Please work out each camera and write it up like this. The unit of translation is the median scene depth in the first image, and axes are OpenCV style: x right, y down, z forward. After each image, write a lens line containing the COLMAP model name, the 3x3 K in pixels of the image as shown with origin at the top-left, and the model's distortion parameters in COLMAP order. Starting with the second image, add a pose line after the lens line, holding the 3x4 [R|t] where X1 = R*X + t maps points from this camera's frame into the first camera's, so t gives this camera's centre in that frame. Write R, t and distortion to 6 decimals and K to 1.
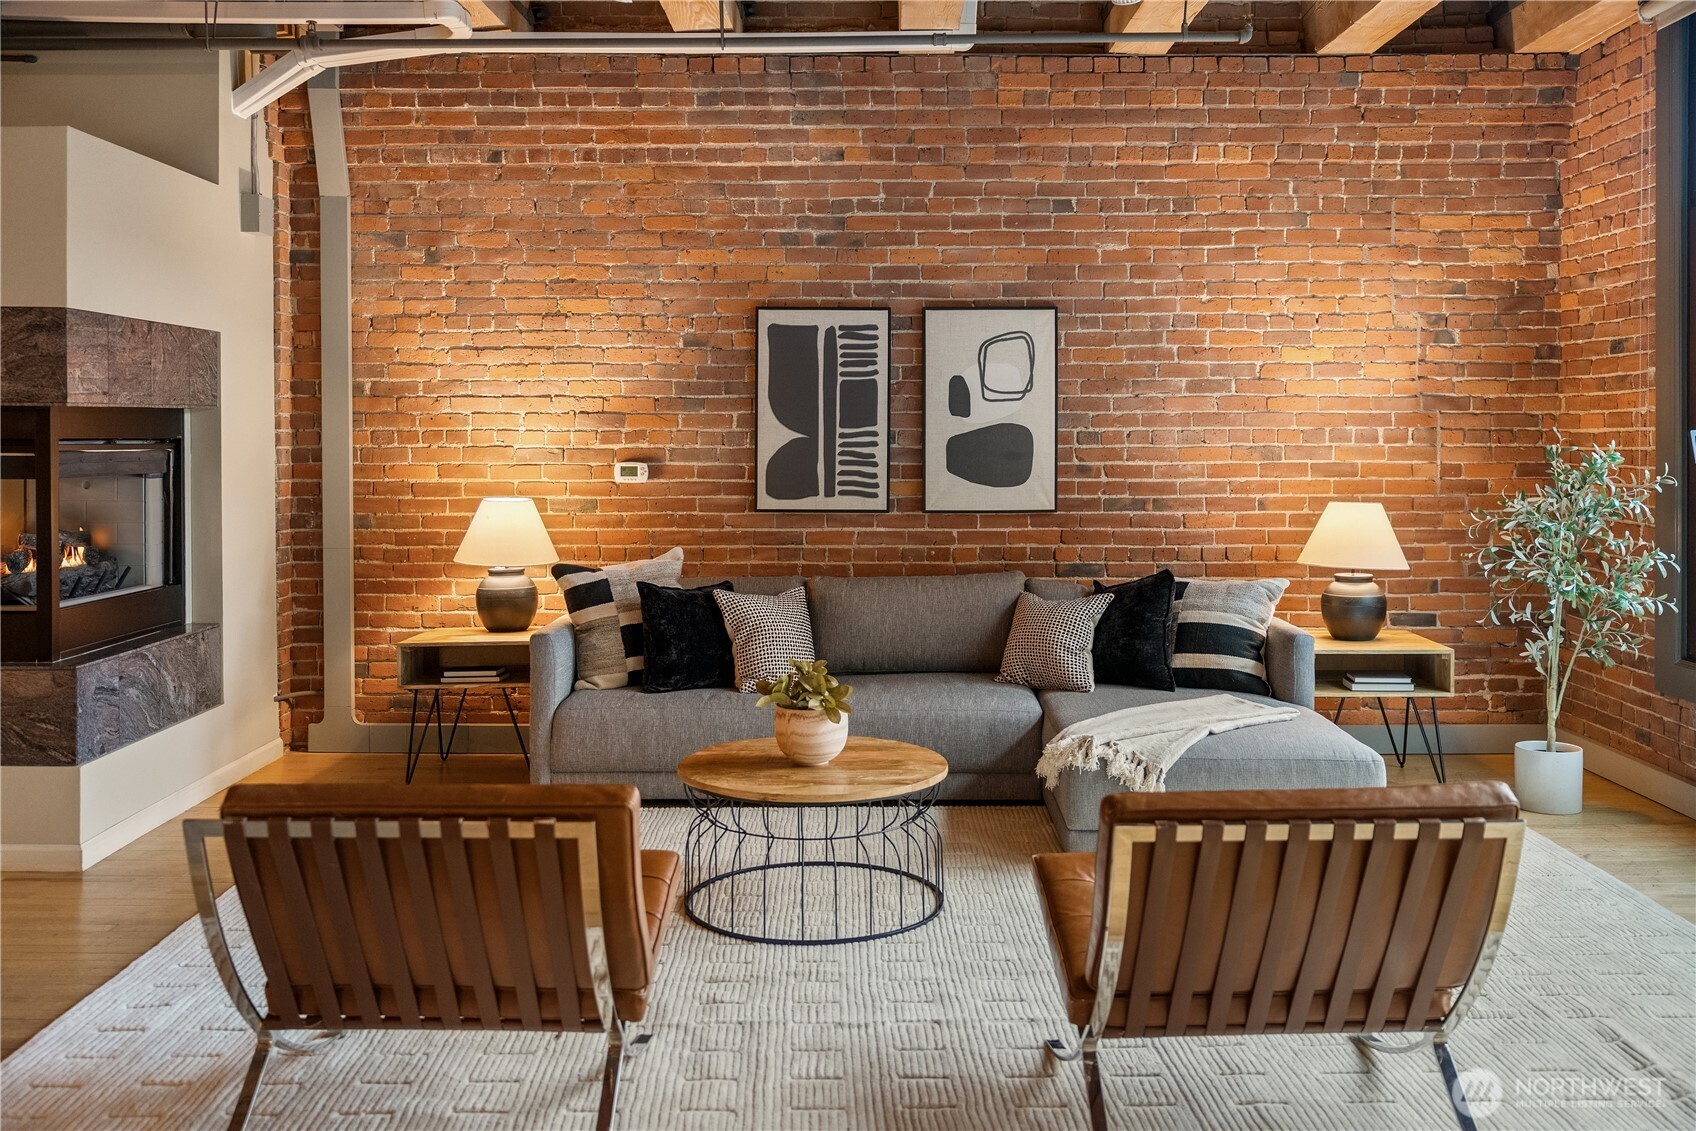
lens RADIAL K [[1518.7, 0, 823.8], [0, 1518.7, 449.3], [0, 0, 1]] dist [0.003184, -0.019164]
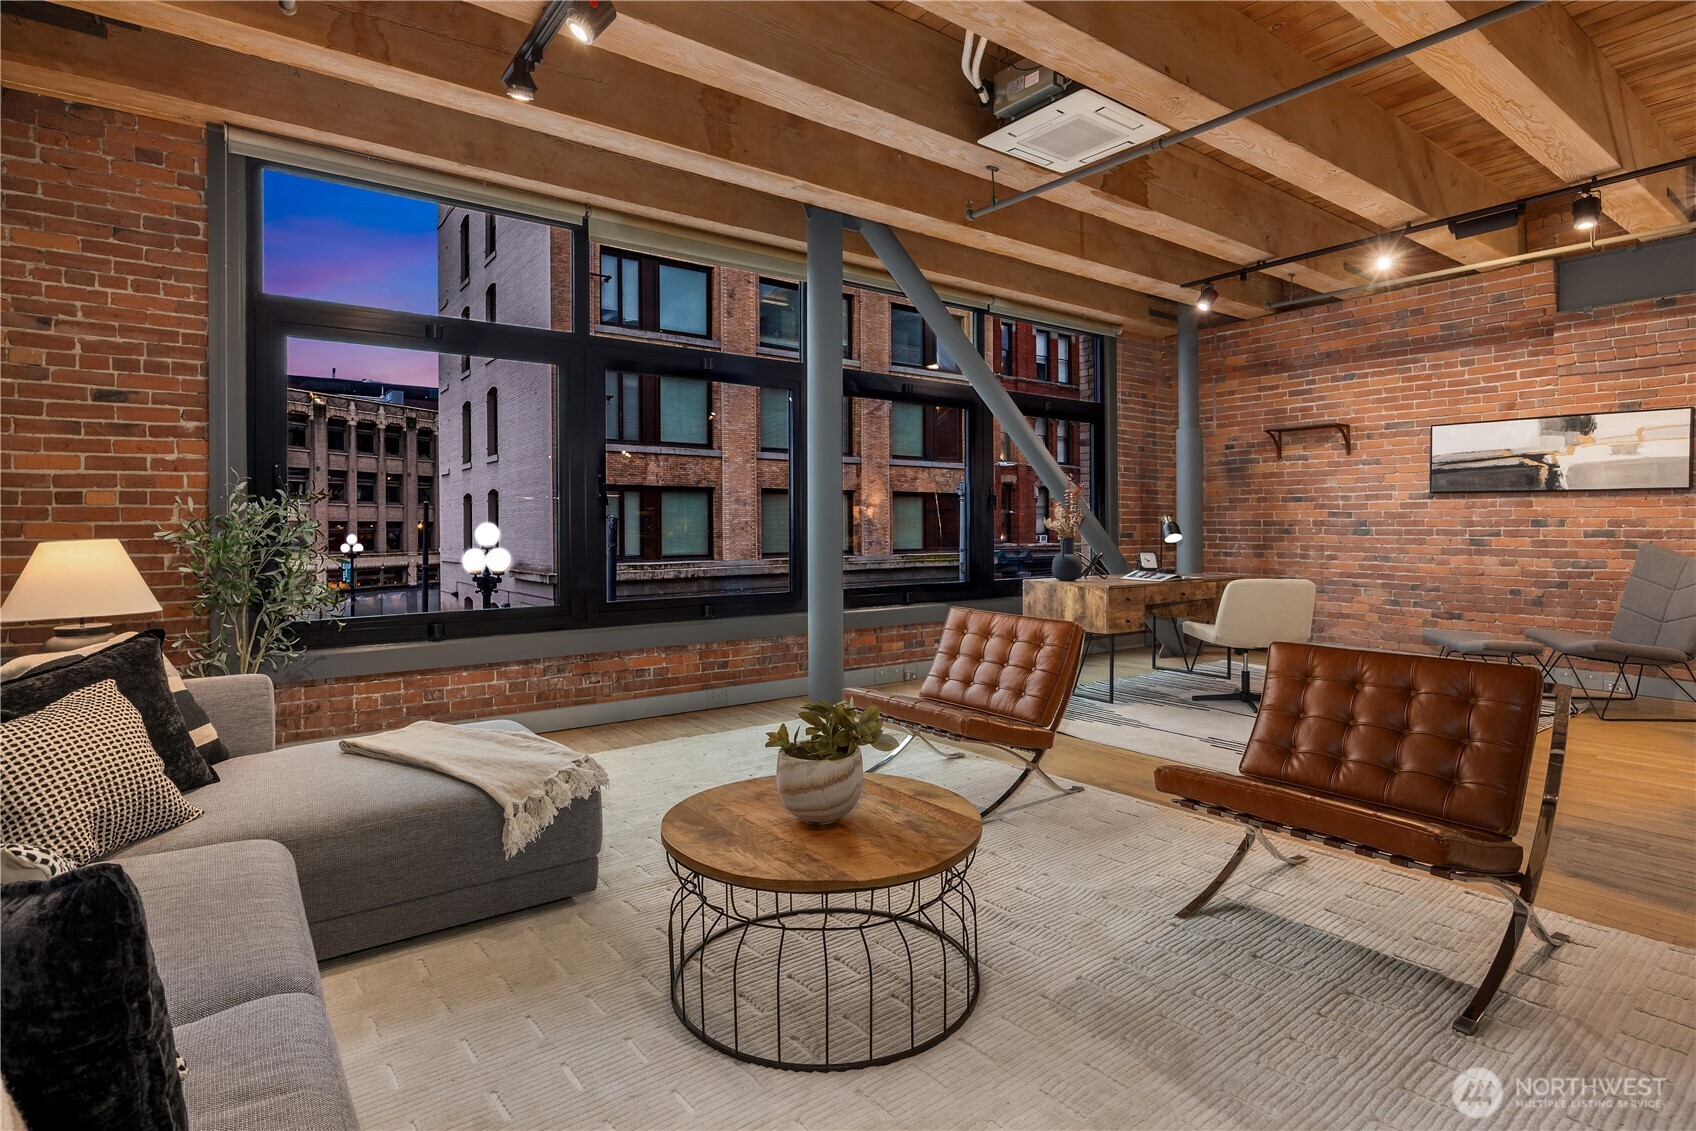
lens RADIAL K [[834.5, 0, 831.6], [0, 834.5, 540.5], [0, 0, 1]] dist [-0.021793, 0.000916]
pose [[-0.605438, -0.000513, 0.795893, -0.239798], [0.018761, 0.999713, 0.014916, 0.034234], [-0.795672, 0.023962, -0.605254, 0.871374]]
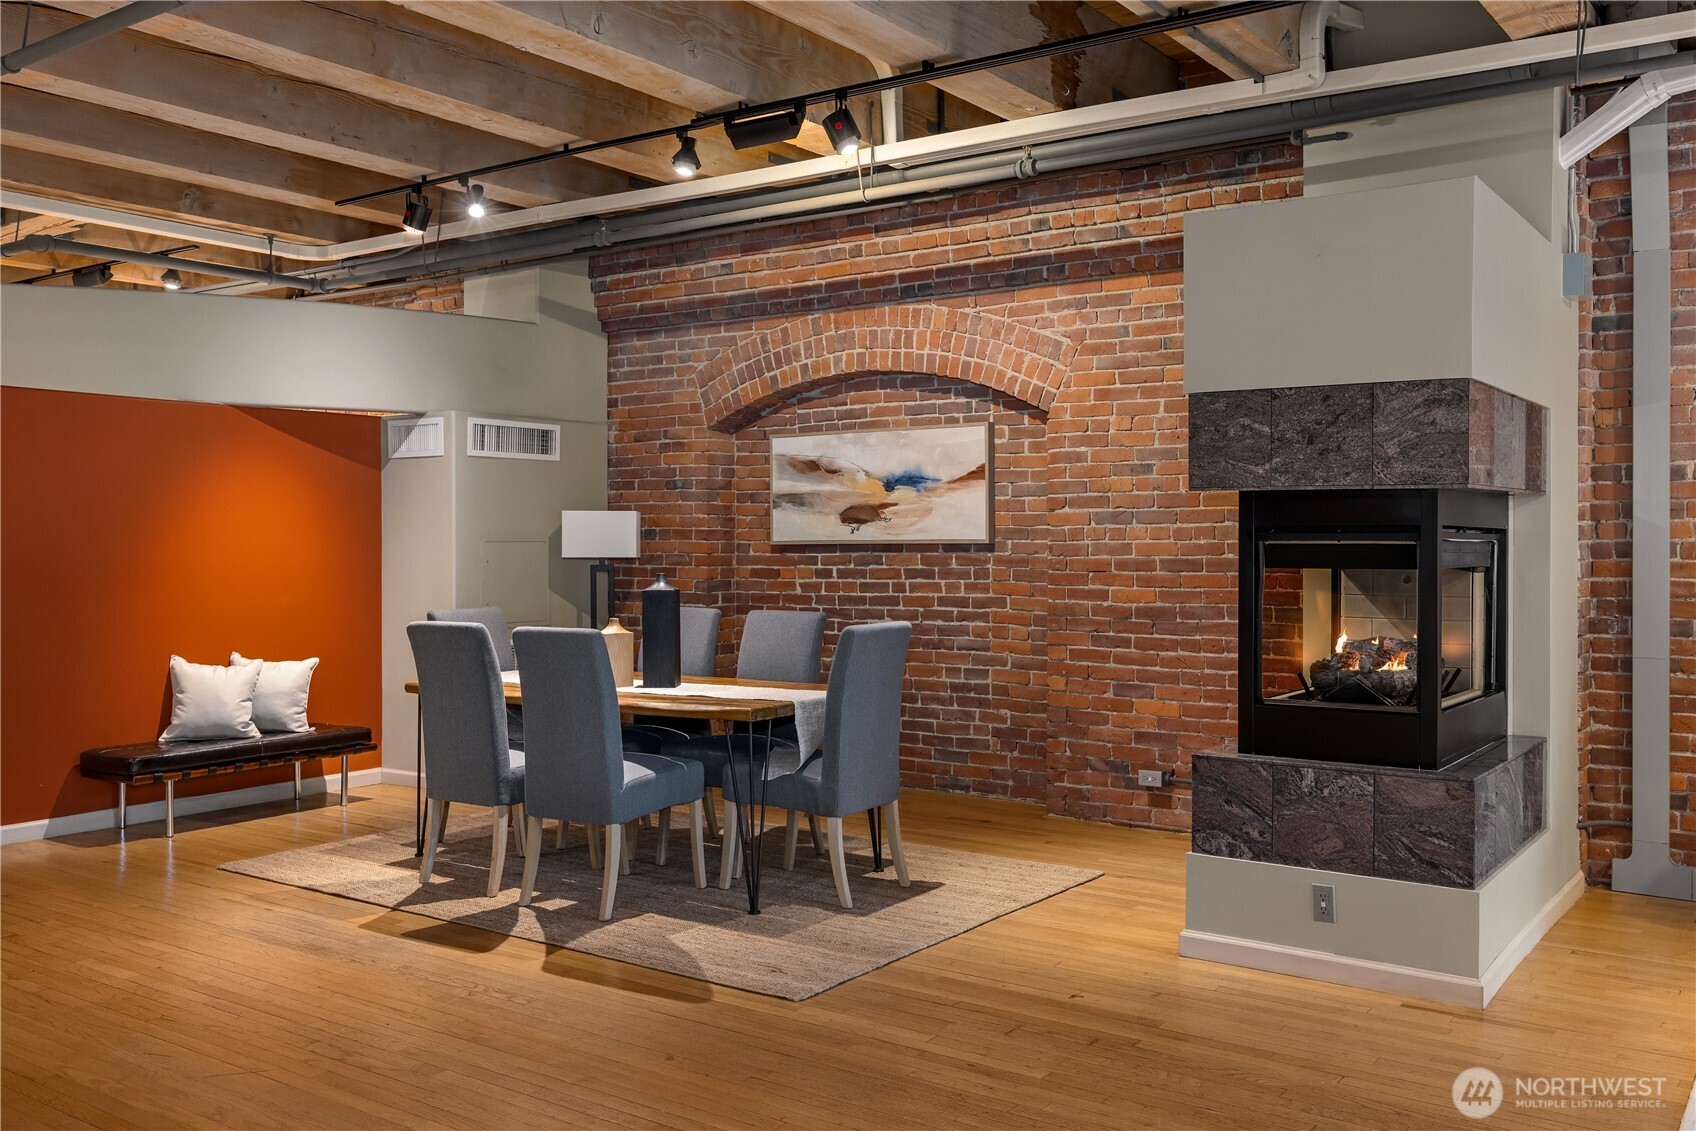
lens RADIAL K [[1467.3, 0, 849.3], [0, 1467.3, 549.8], [0, 0, 1]] dist [-0.001410, 0.004012]
pose [[0.821940, 0.005233, -0.569549, -0.221980], [-0.008611, 0.999958, -0.003239, 0.010278], [0.569508, 0.007567, 0.821951, 0.056946]]
